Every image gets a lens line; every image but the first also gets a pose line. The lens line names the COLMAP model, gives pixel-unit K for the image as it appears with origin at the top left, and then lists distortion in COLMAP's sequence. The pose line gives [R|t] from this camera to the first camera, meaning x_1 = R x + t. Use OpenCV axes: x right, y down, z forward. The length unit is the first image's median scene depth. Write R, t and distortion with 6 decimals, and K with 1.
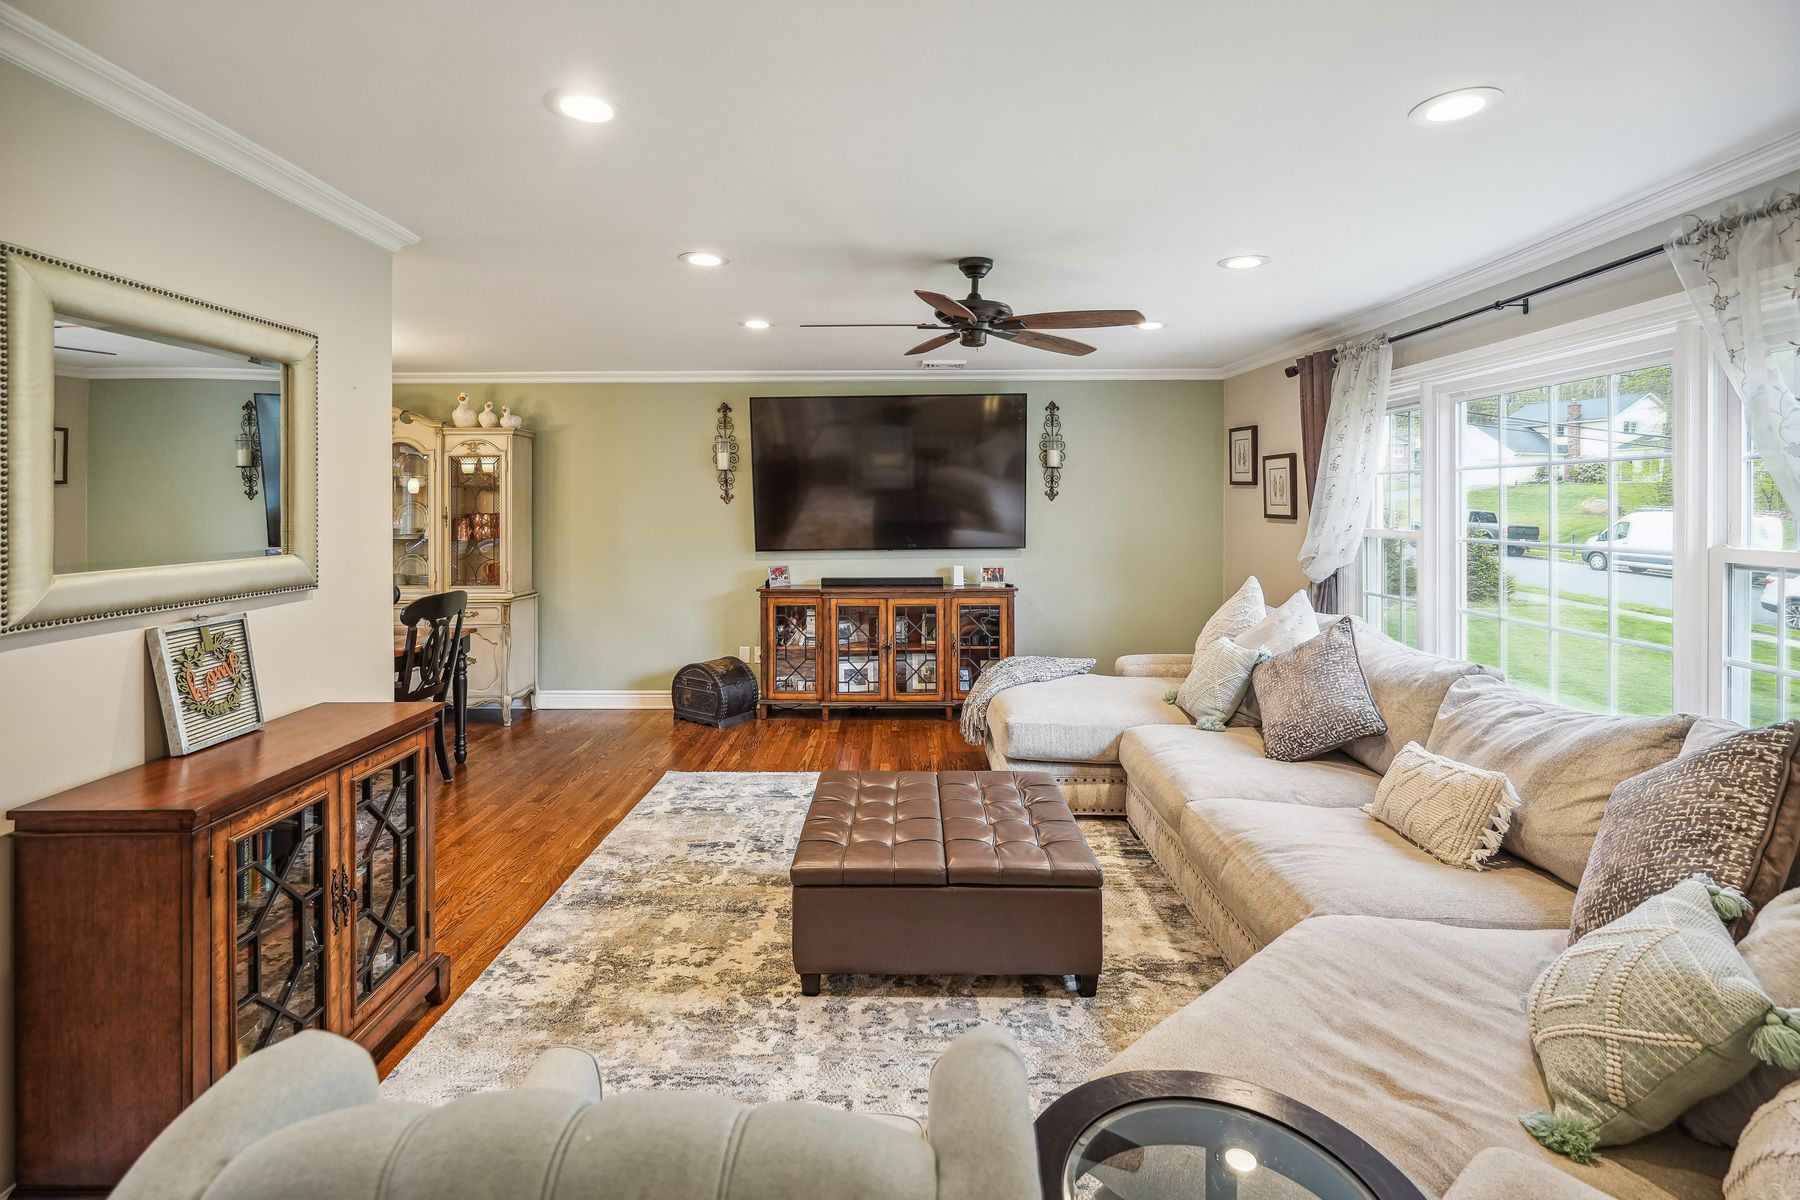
lens RADIAL K [[862.2, 0, 895.9], [0, 862.2, 501.9], [0, 0, 1]] dist [-0.002680, 0.000709]
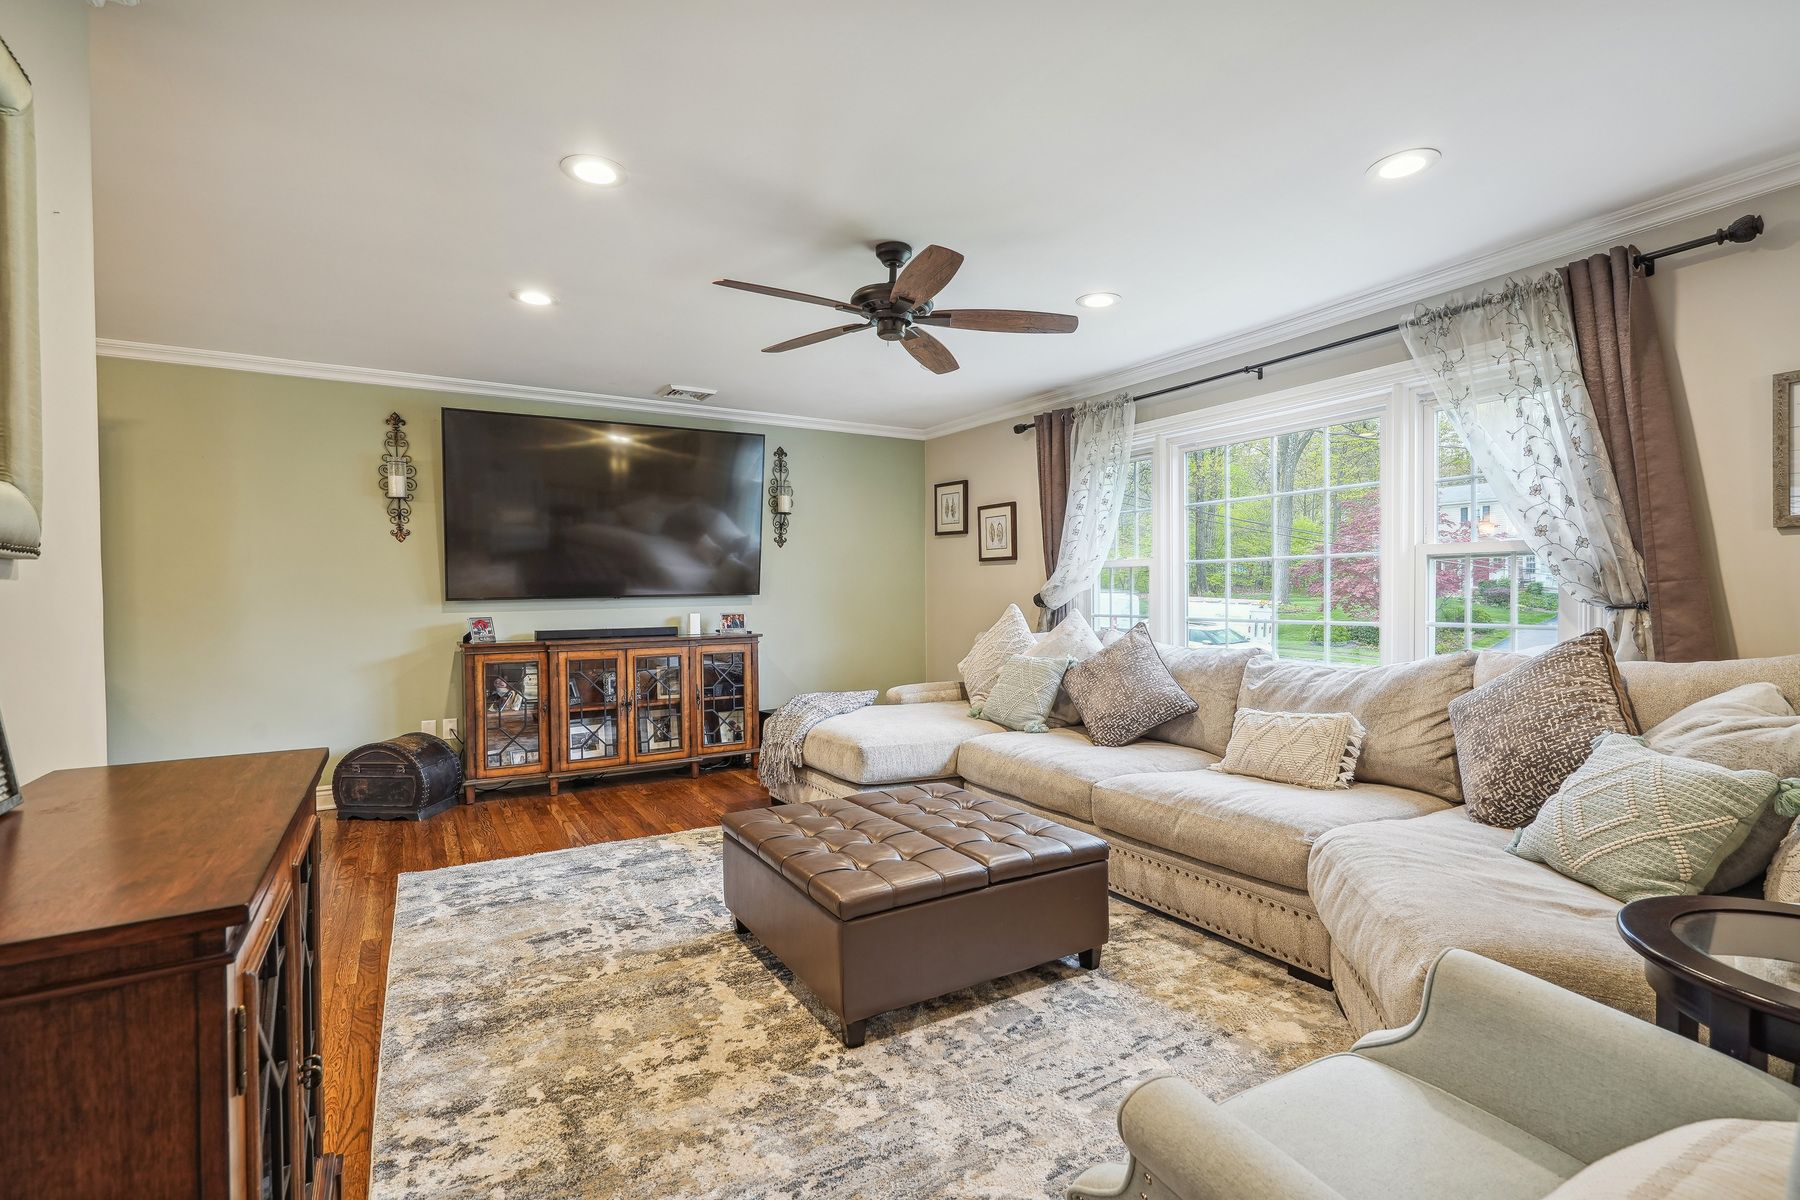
lens RADIAL K [[825.2, 0, 900.0], [0, 825.2, 600.0], [0, 0, 1]] dist [-0.003817, 0.000792]
pose [[0.853166, -0.010493, 0.521533, -0.367125], [0.006524, 0.999934, 0.009447, 0.094748], [-0.521598, -0.004657, 0.853179, 0.217030]]
